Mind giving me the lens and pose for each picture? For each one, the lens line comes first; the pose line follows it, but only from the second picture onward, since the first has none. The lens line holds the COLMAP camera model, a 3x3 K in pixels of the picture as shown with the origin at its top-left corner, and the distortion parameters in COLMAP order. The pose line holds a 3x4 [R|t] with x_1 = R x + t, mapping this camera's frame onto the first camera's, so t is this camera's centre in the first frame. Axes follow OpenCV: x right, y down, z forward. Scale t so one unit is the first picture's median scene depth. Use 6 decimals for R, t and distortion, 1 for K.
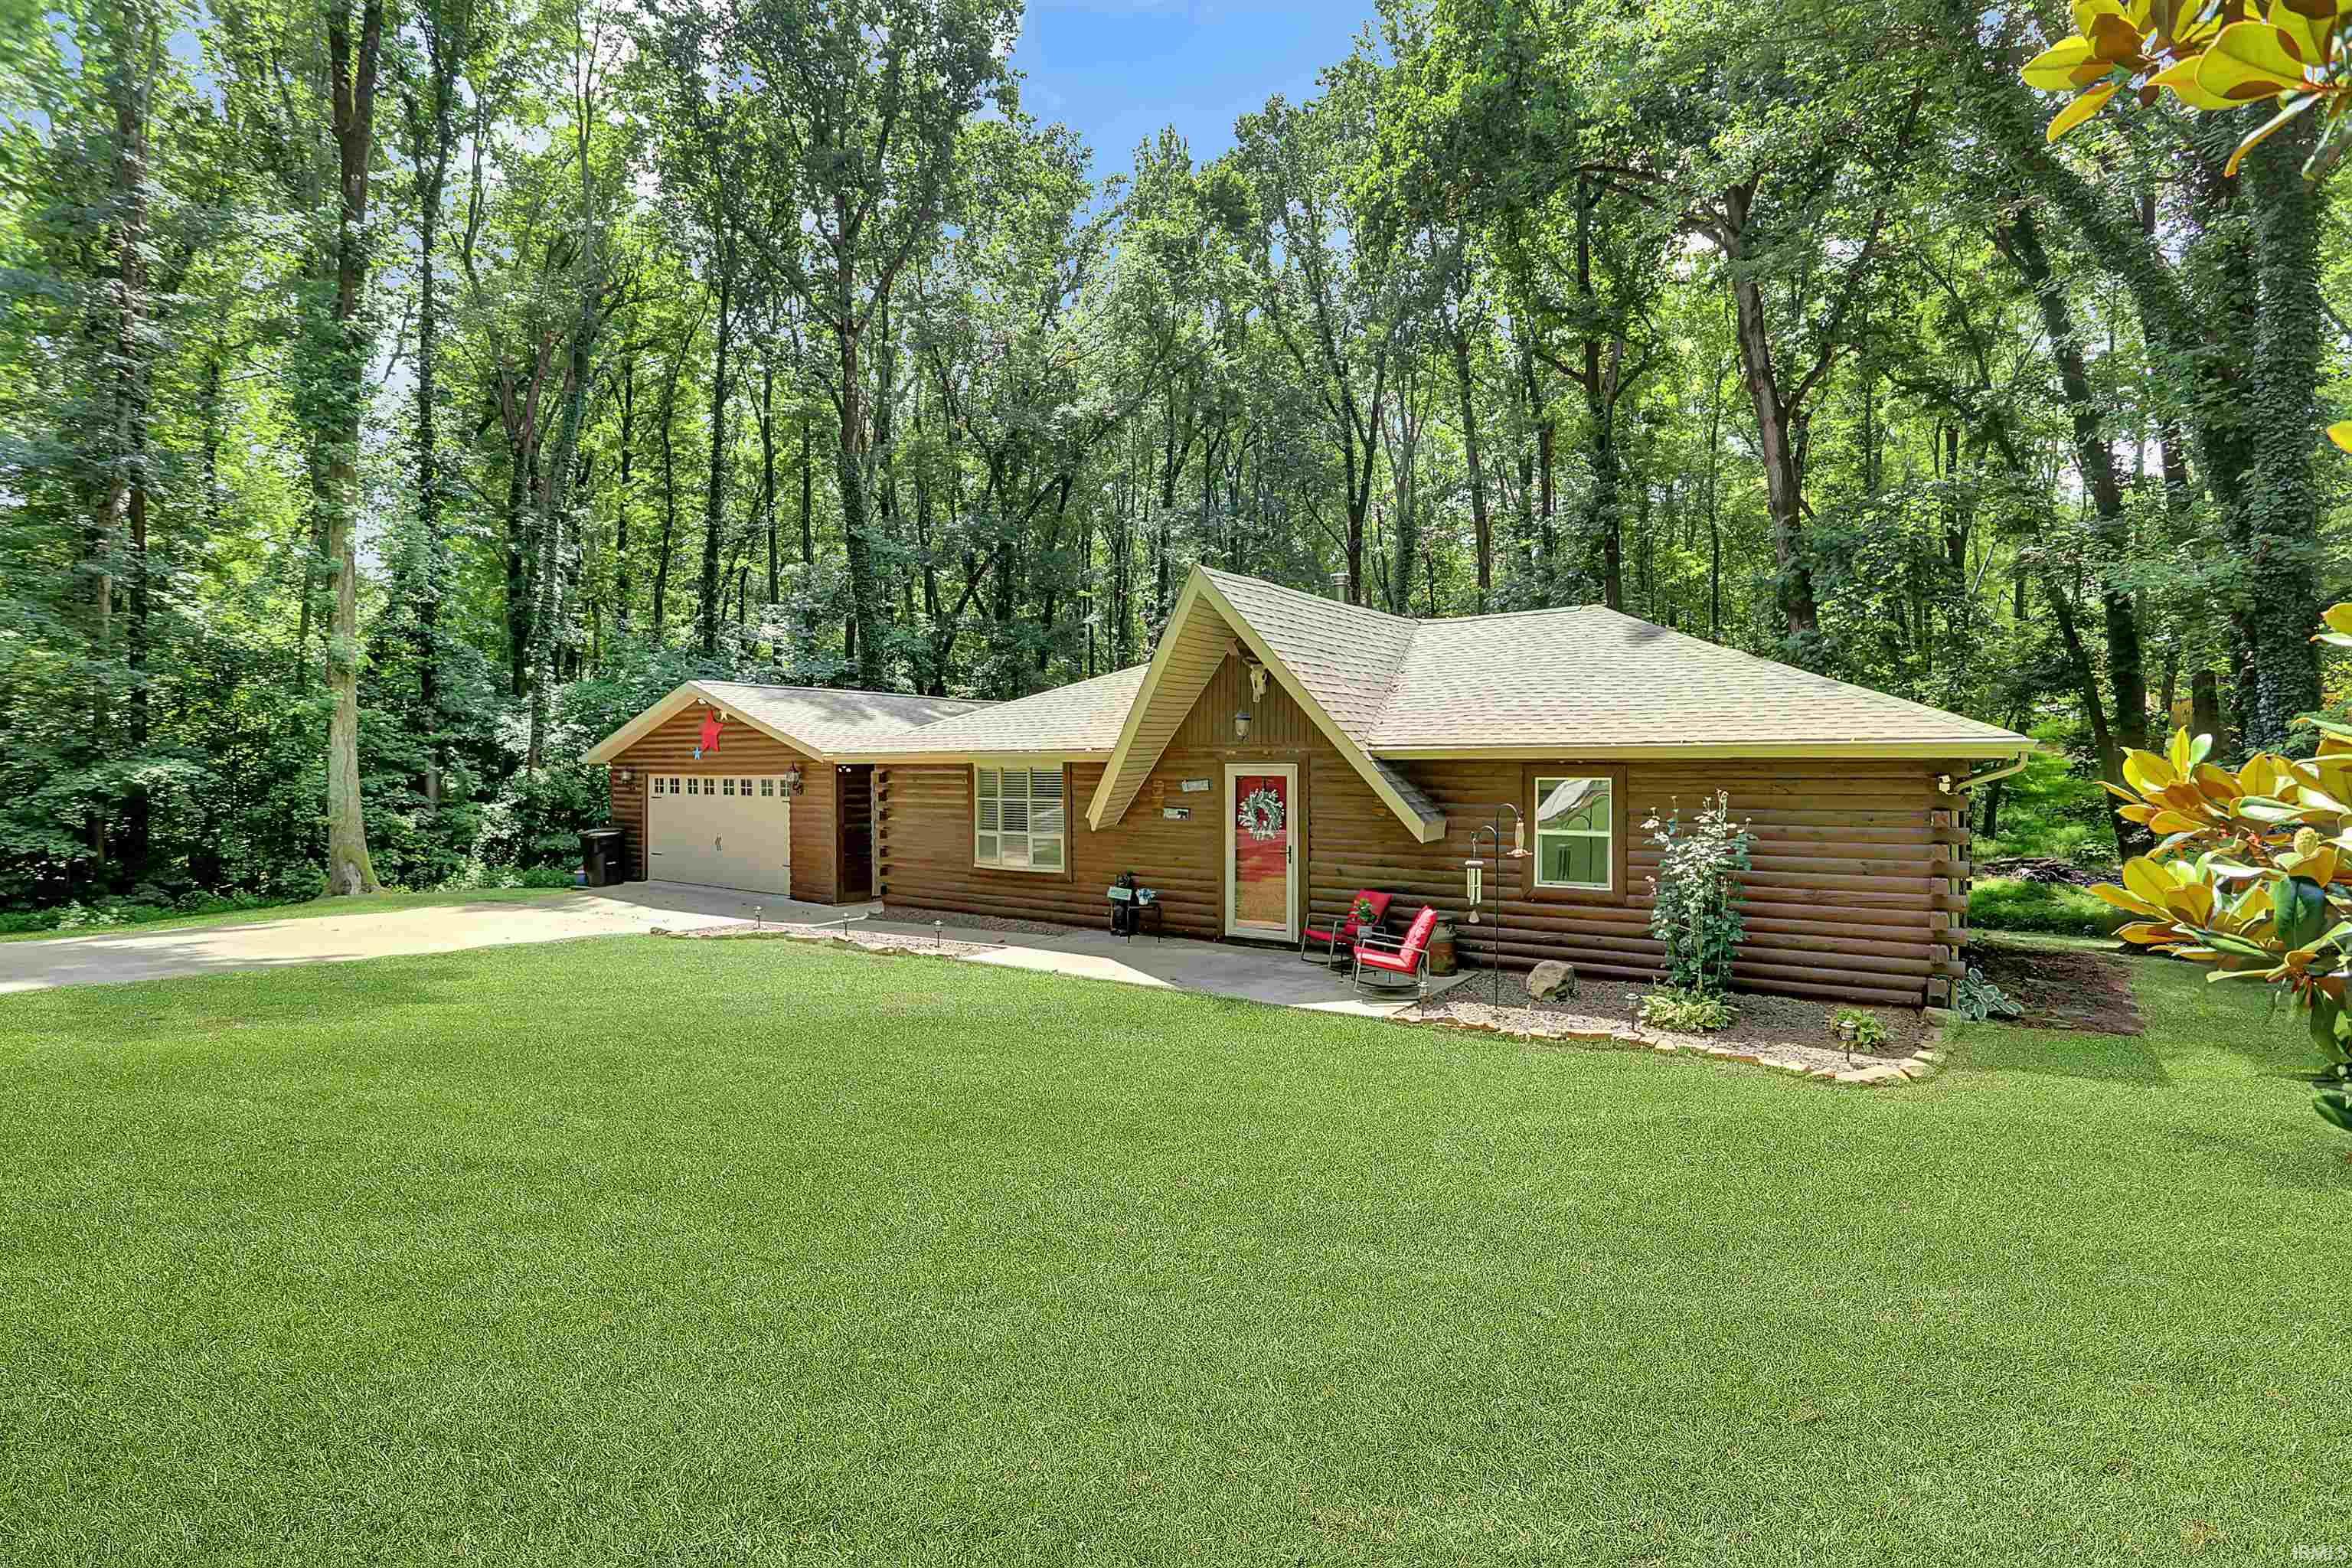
lens RADIAL K [[1129.0, 0, 1251.7], [0, 1129.0, 777.6], [0, 0, 1]] dist [-0.035770, -0.000299]
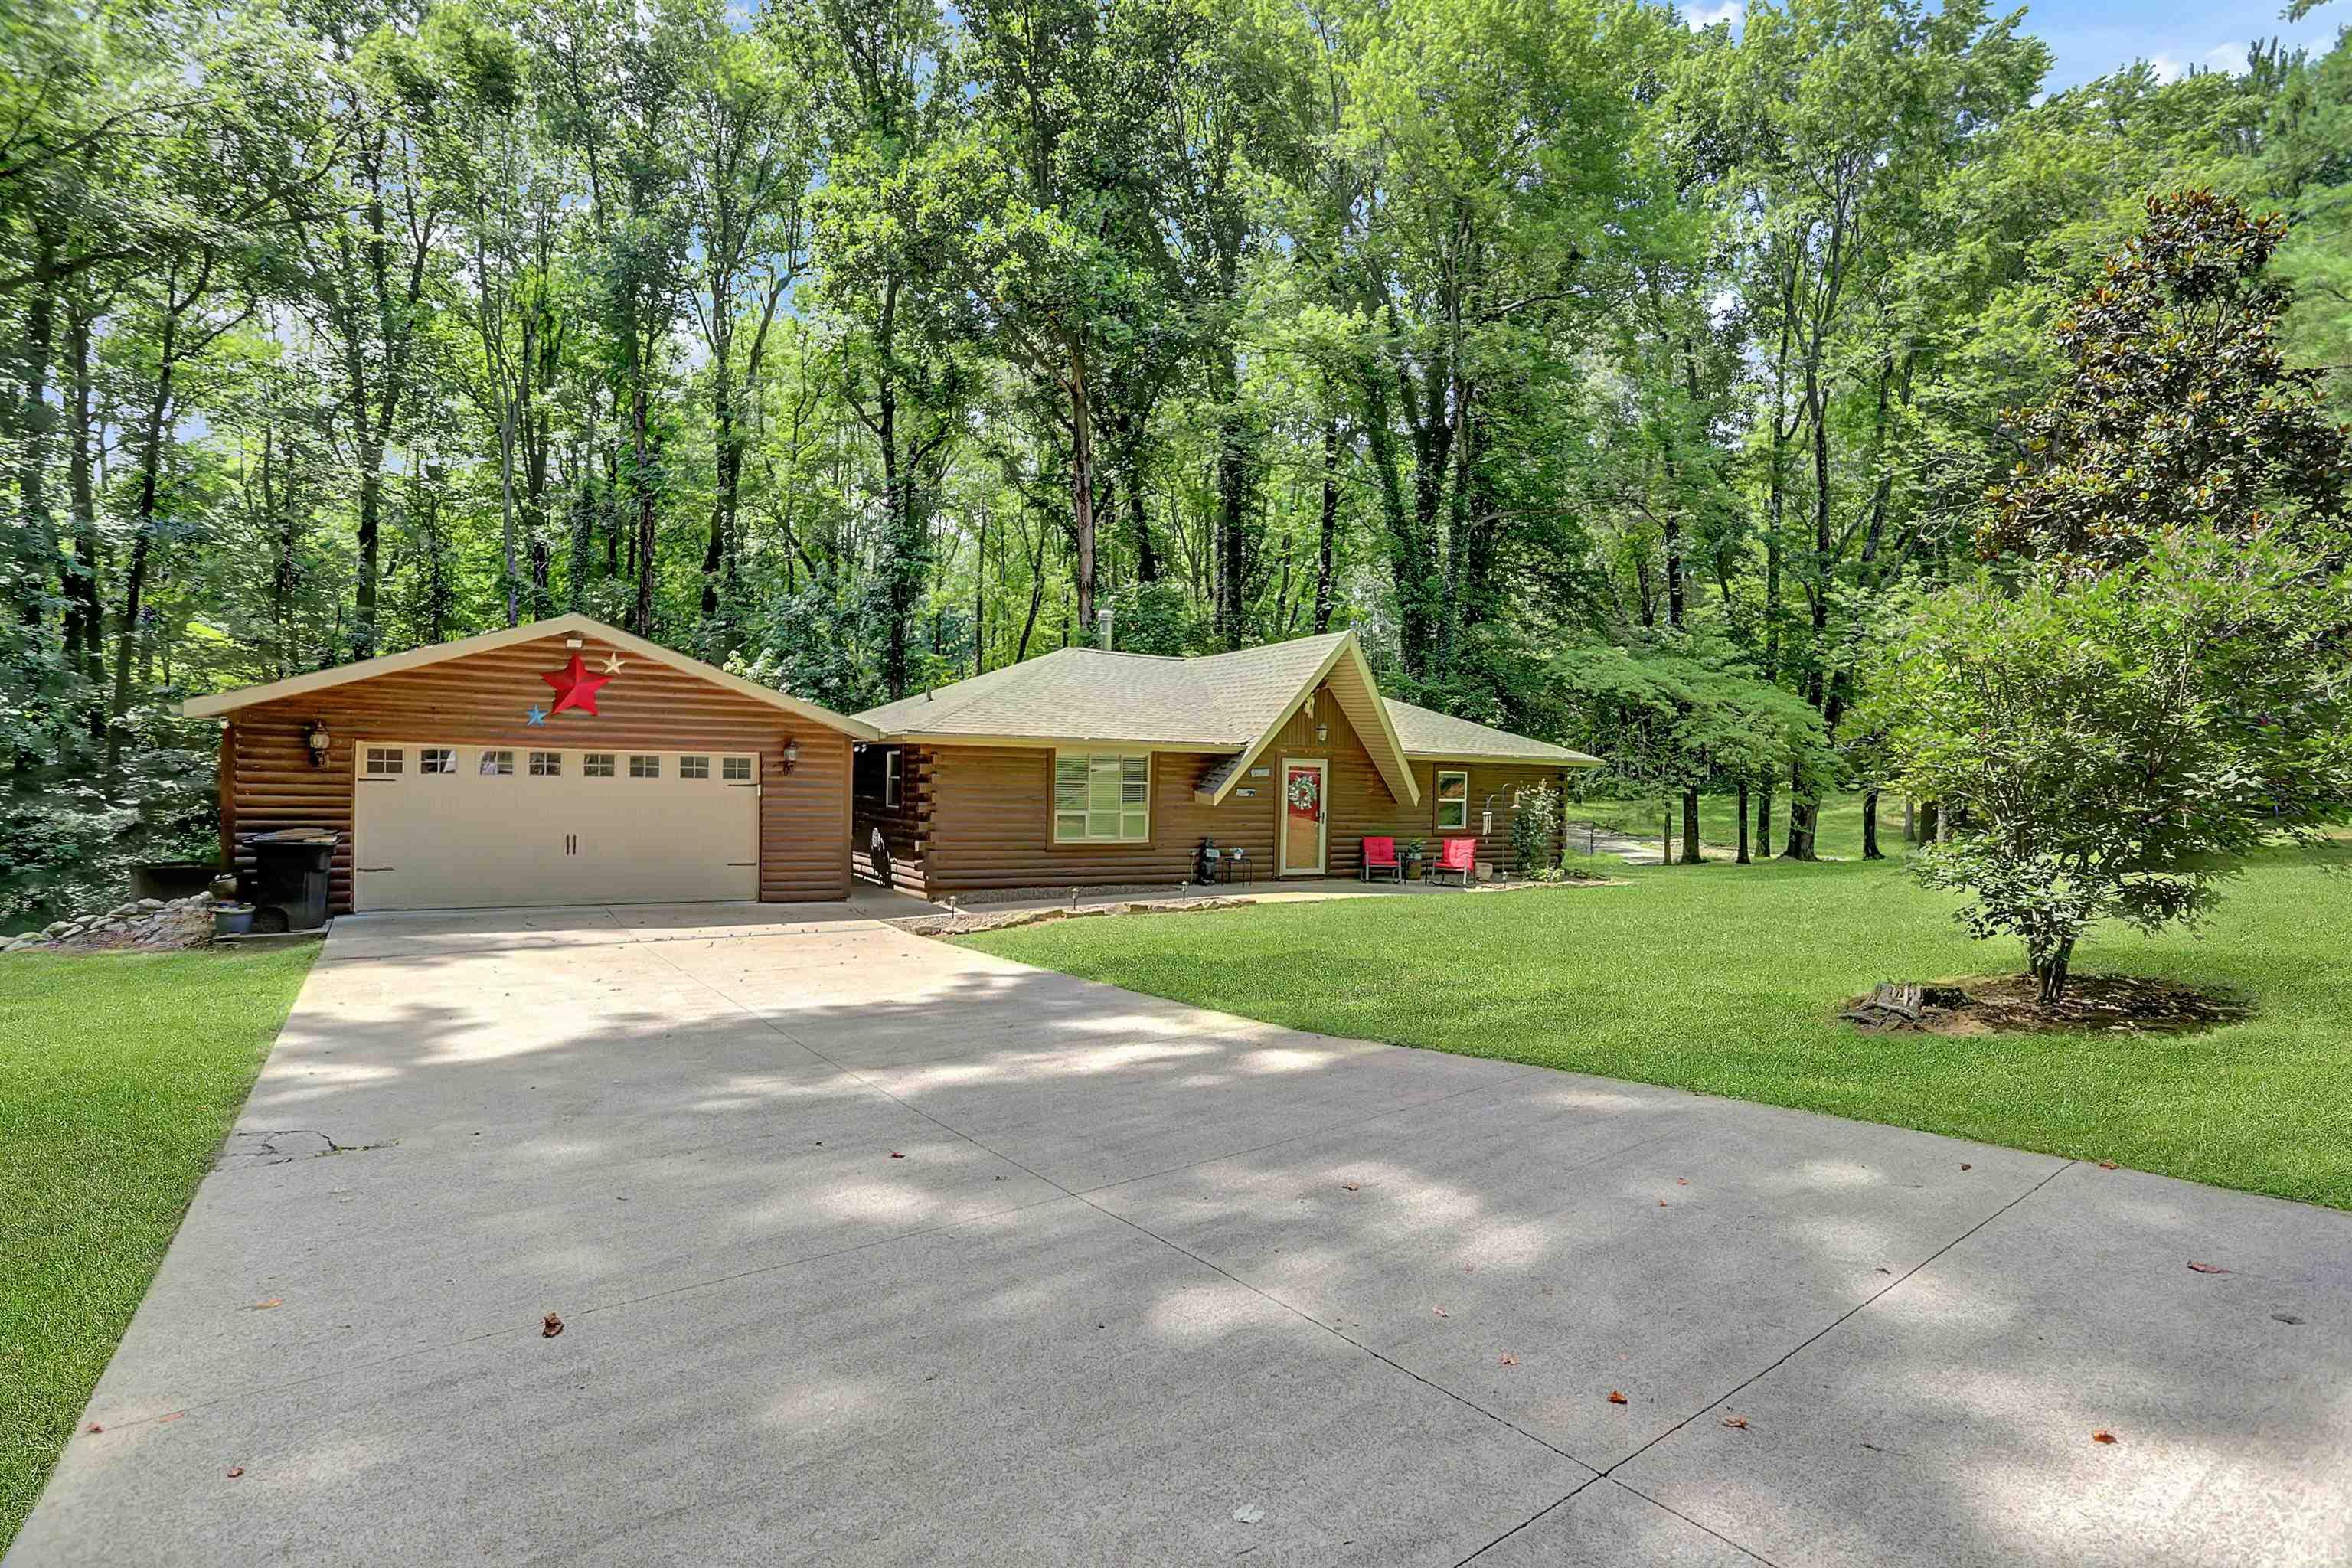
lens RADIAL K [[1129.0, 0, 1251.7], [0, 1129.0, 777.6], [0, 0, 1]] dist [-0.035770, -0.000299]
pose [[0.386074, 0.009654, 0.922417, -1.176441], [-0.013747, 0.999894, -0.004711, 0.017108], [-0.922365, -0.010862, 0.386166, 0.400336]]
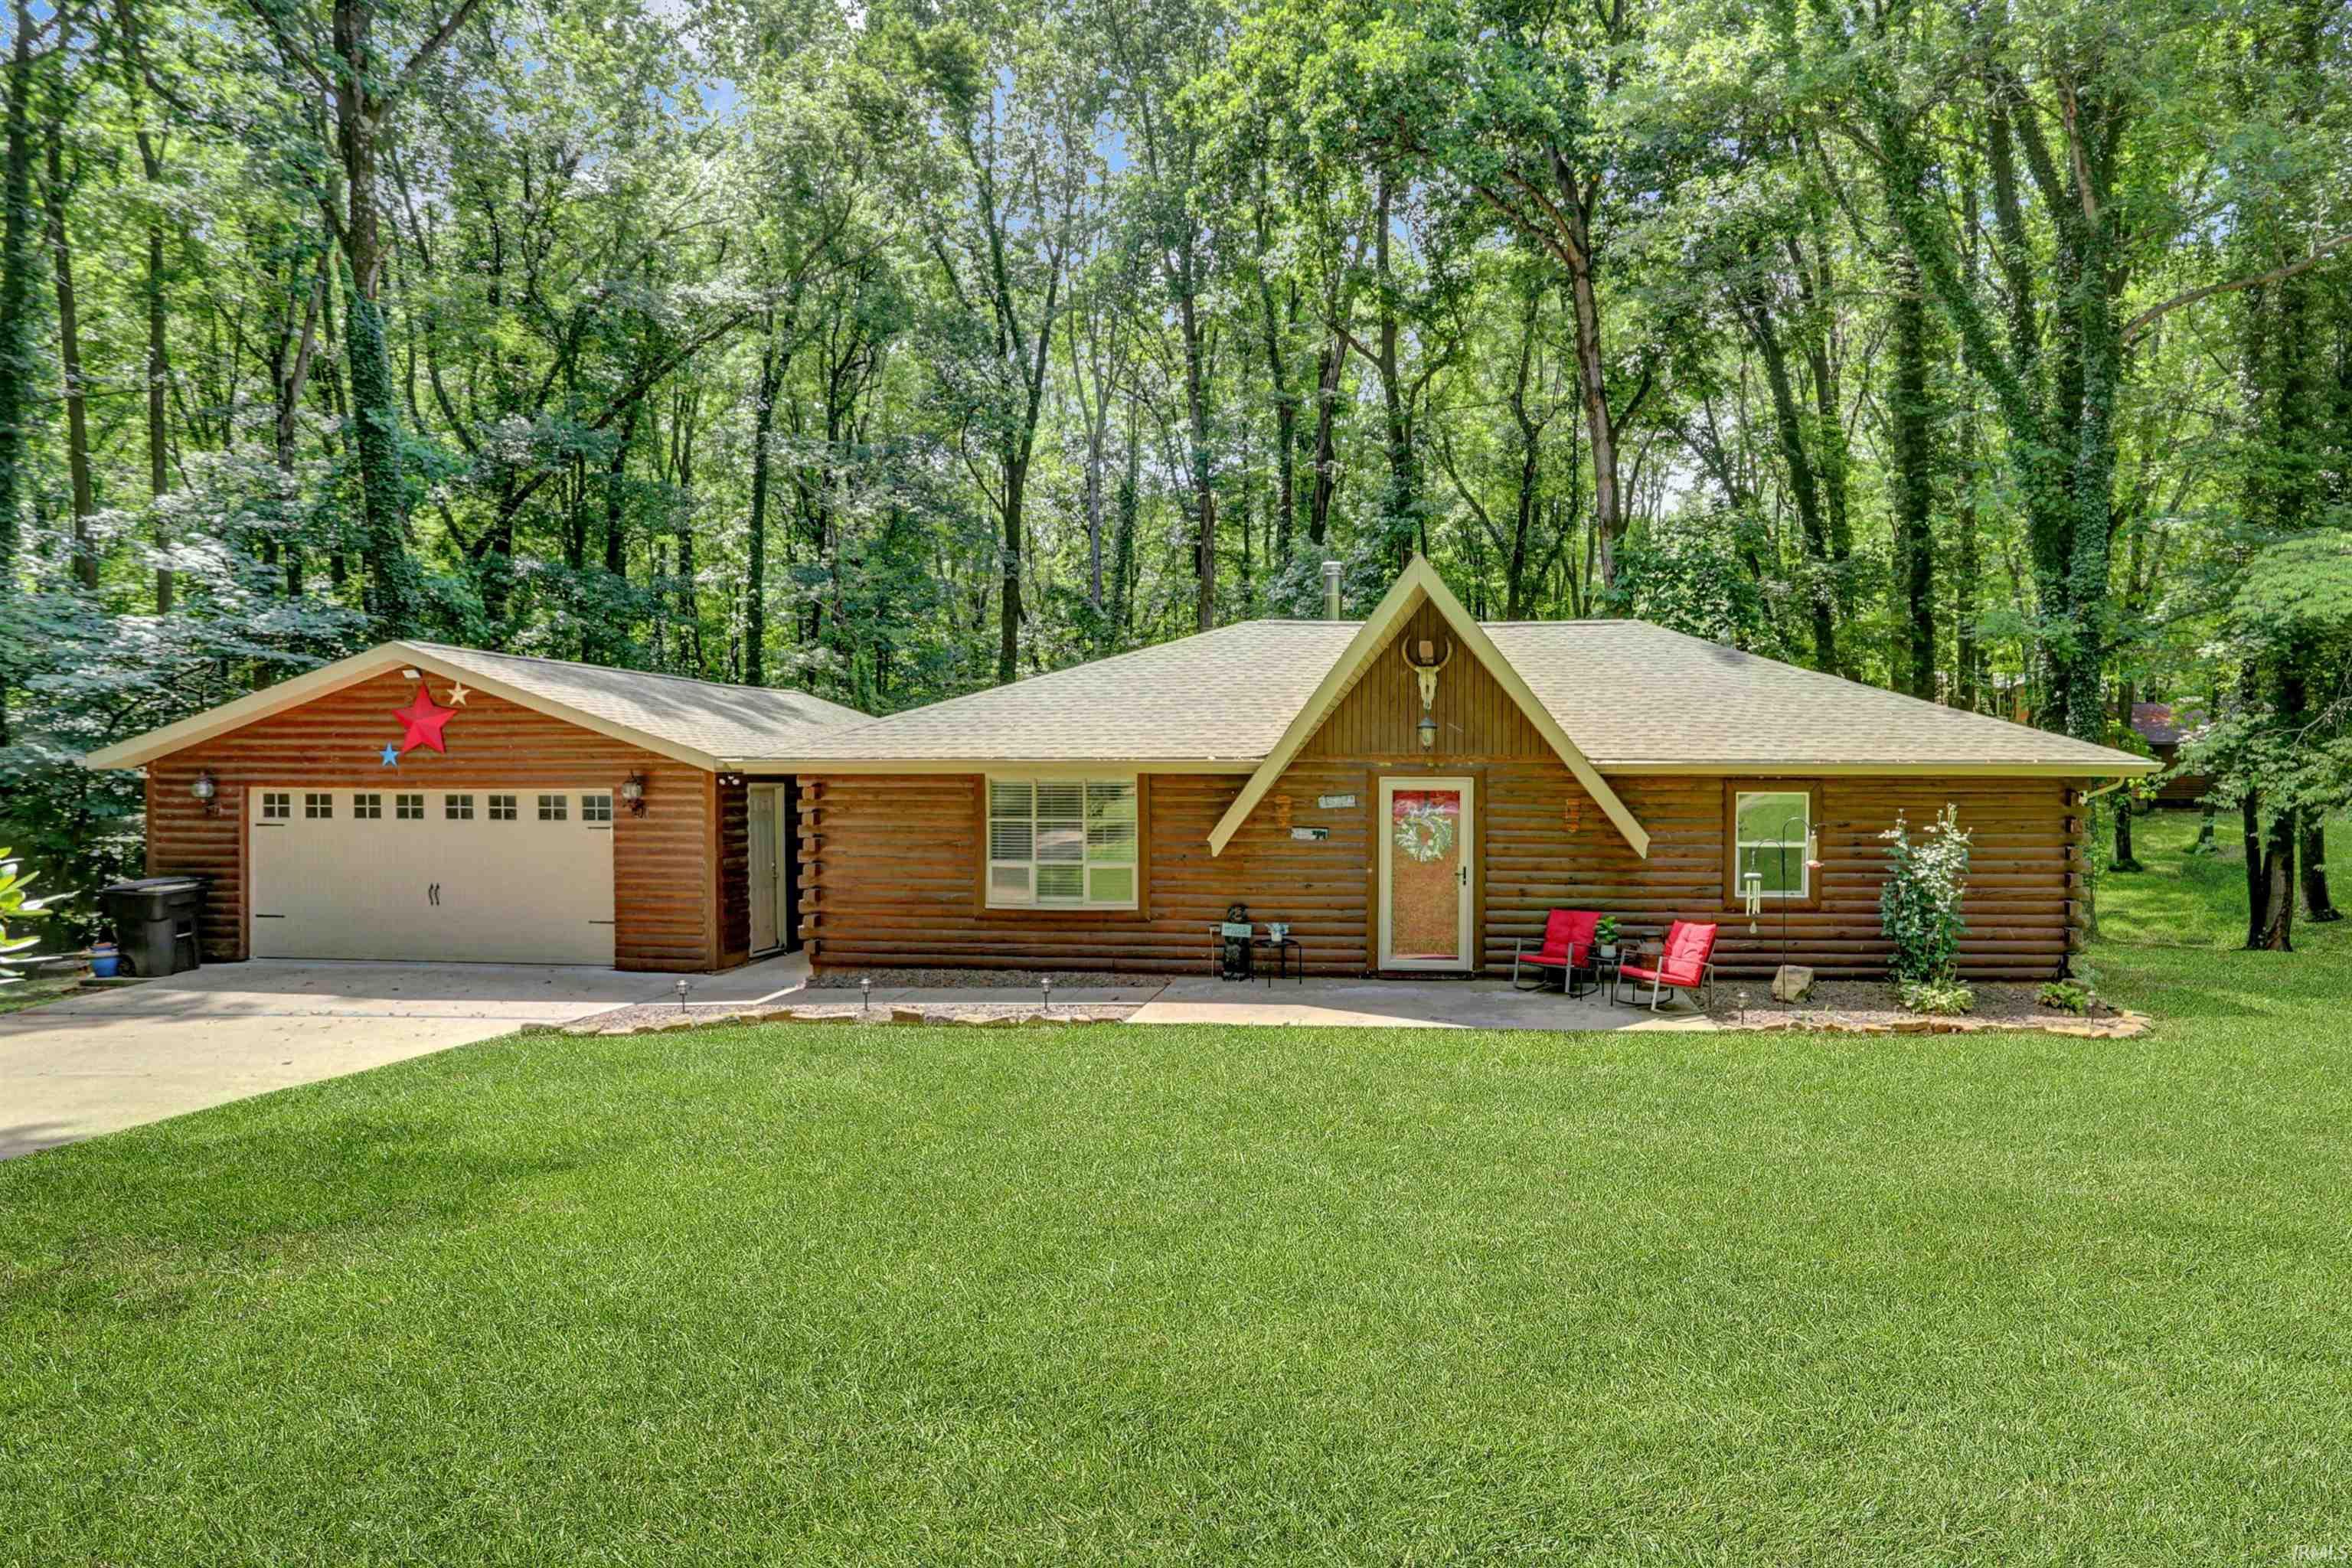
lens RADIAL K [[1322.5, 0, 1342.9], [0, 1322.5, 791.3], [0, 0, 1]] dist [-0.034409, 0.001032]
pose [[0.862112, -0.004173, 0.506700, -0.493627], [0.000922, 0.999977, 0.006665, -0.006372], [-0.506717, -0.005279, 0.862097, 0.101845]]
